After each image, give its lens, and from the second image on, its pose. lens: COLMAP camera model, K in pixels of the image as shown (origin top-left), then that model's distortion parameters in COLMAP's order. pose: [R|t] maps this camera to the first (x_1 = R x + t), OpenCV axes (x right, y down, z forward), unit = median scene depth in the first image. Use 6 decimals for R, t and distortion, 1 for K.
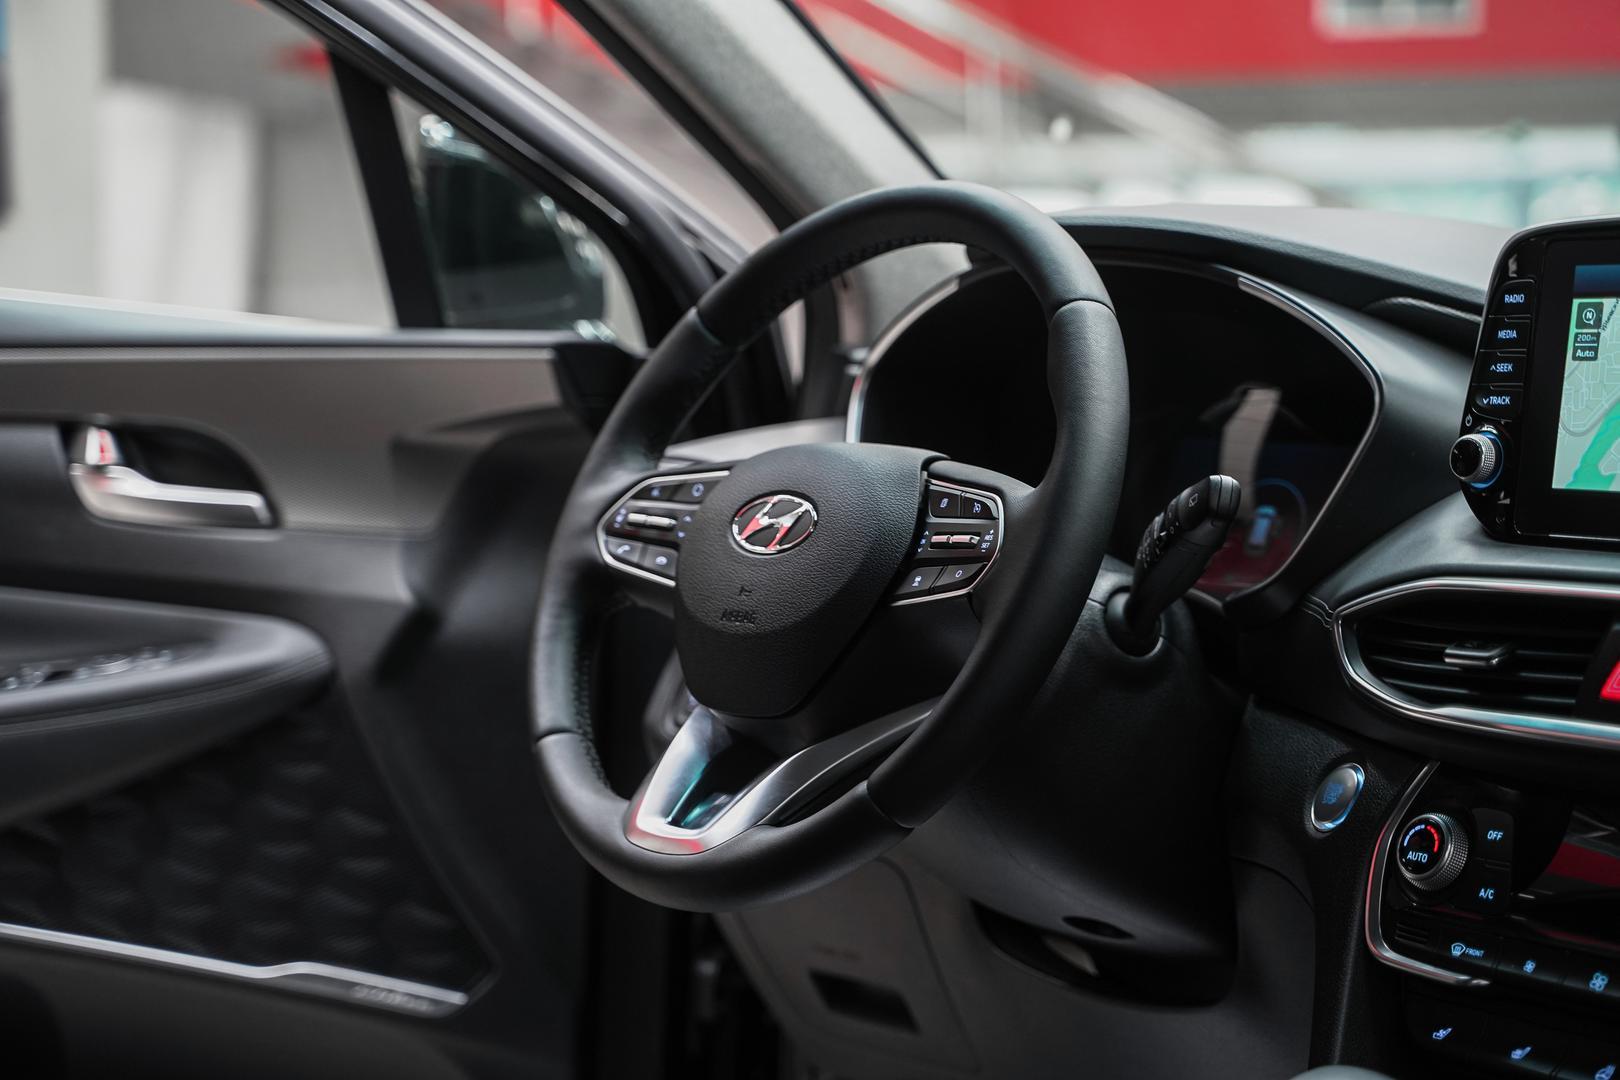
lens RADIAL K [[3295.5, 0, 810.3], [0, 3295.5, 533.9], [0, 0, 1]] dist [0.349416, 0.000000]
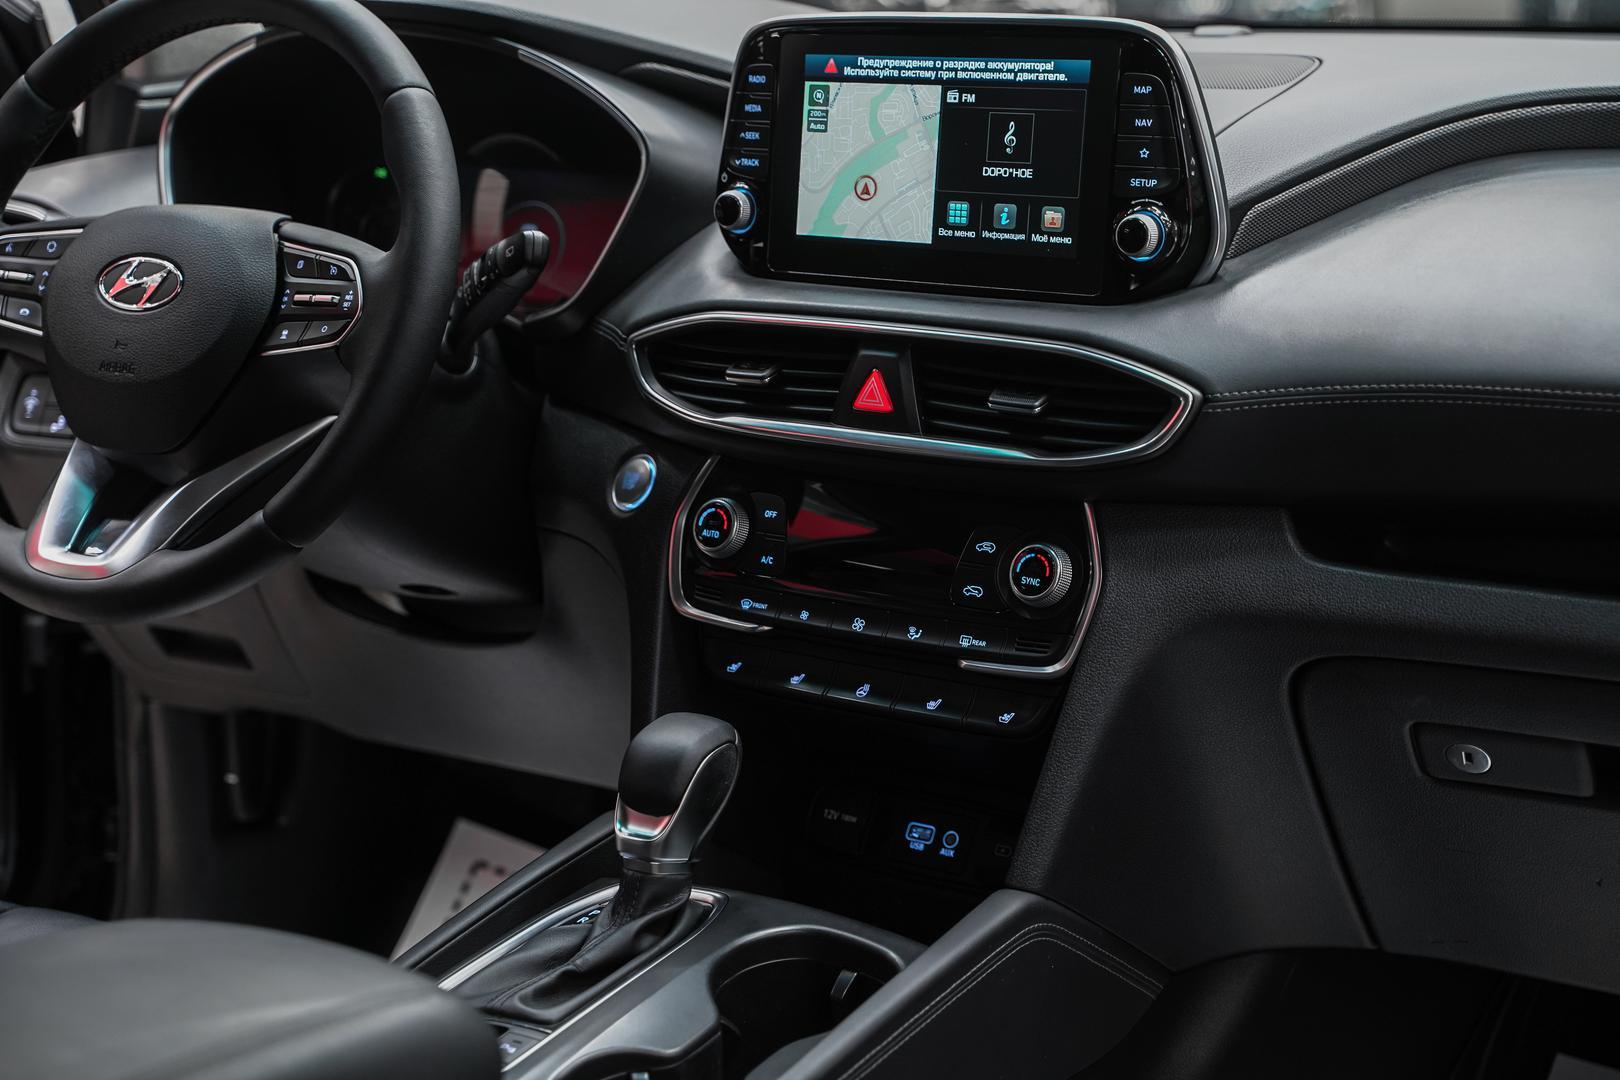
lens RADIAL K [[2760.8, 0, 812.3], [0, 2760.8, 521.4], [0, 0, 1]] dist [0.207332, 0.000000]
pose [[0.949759, -0.086533, 0.300781, -0.088236], [0.038287, 0.985925, 0.162746, -0.070422], [-0.310631, -0.143053, 0.939704, 0.003103]]
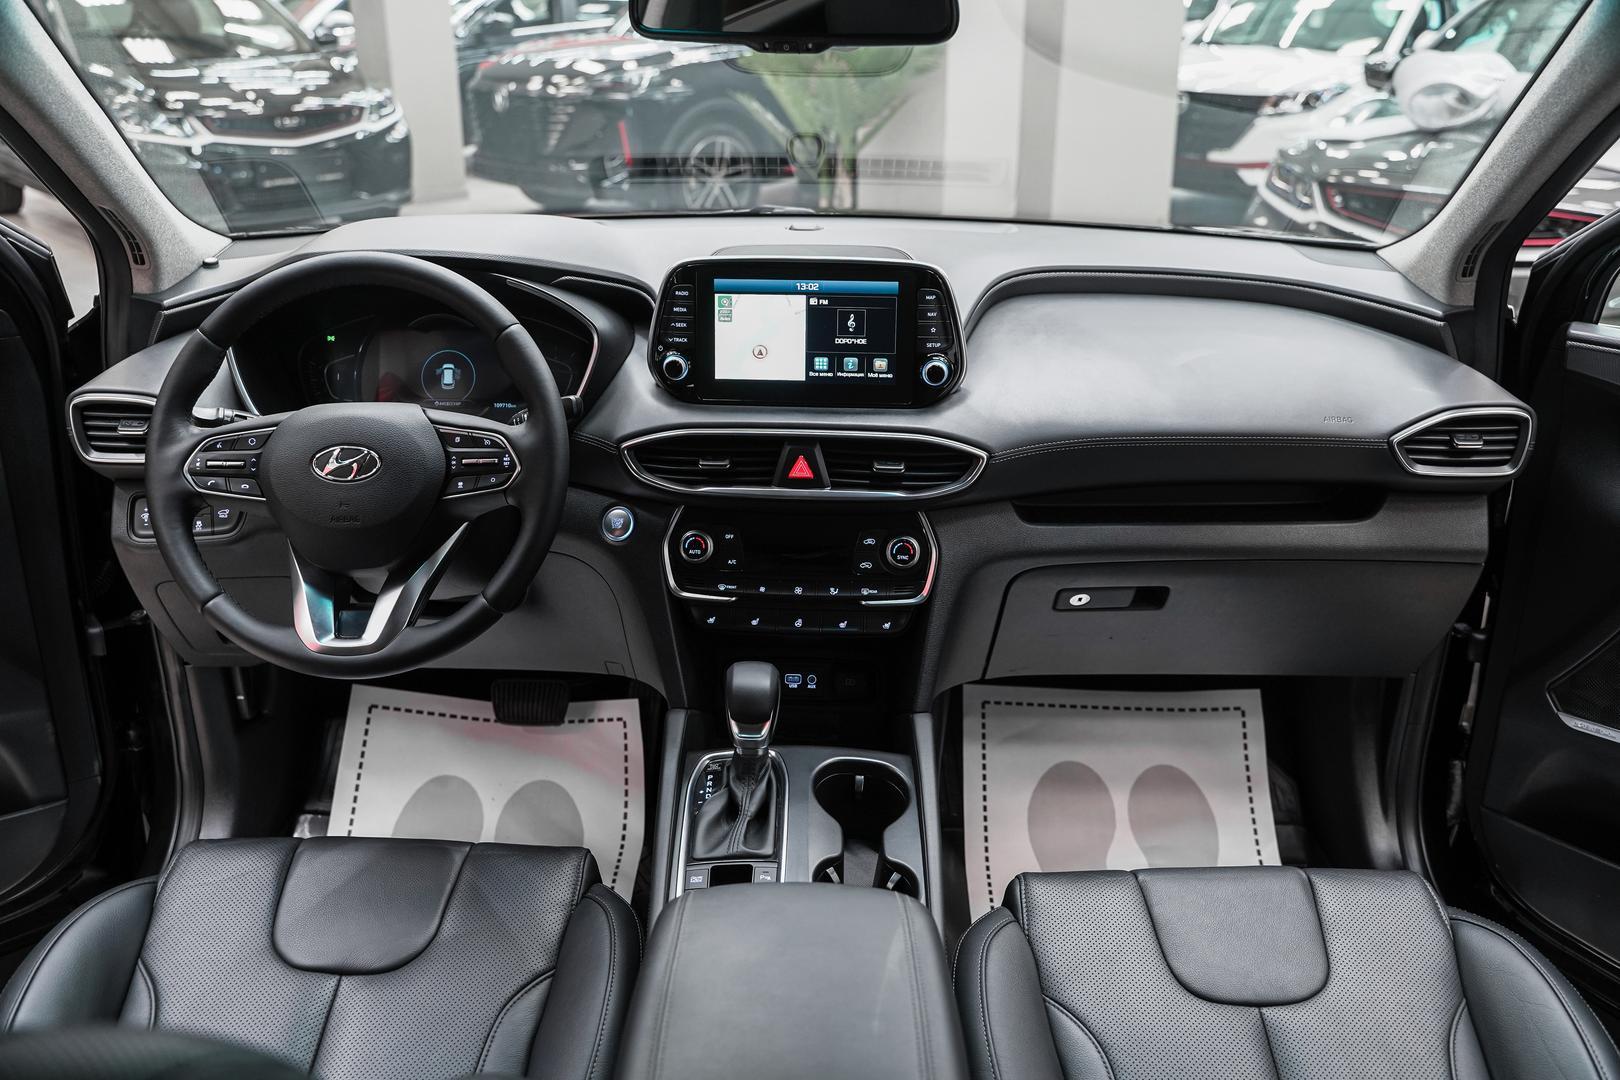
lens RADIAL K [[1315.2, 0, 812.0], [0, 1315.2, 530.8], [0, 0, 1]] dist [-0.109021, 0.079856]
pose [[0.636478, -0.290544, 0.714479, -0.365935], [0.045210, 0.938798, 0.341488, -0.198906], [-0.769969, -0.185048, 0.610659, 0.360763]]
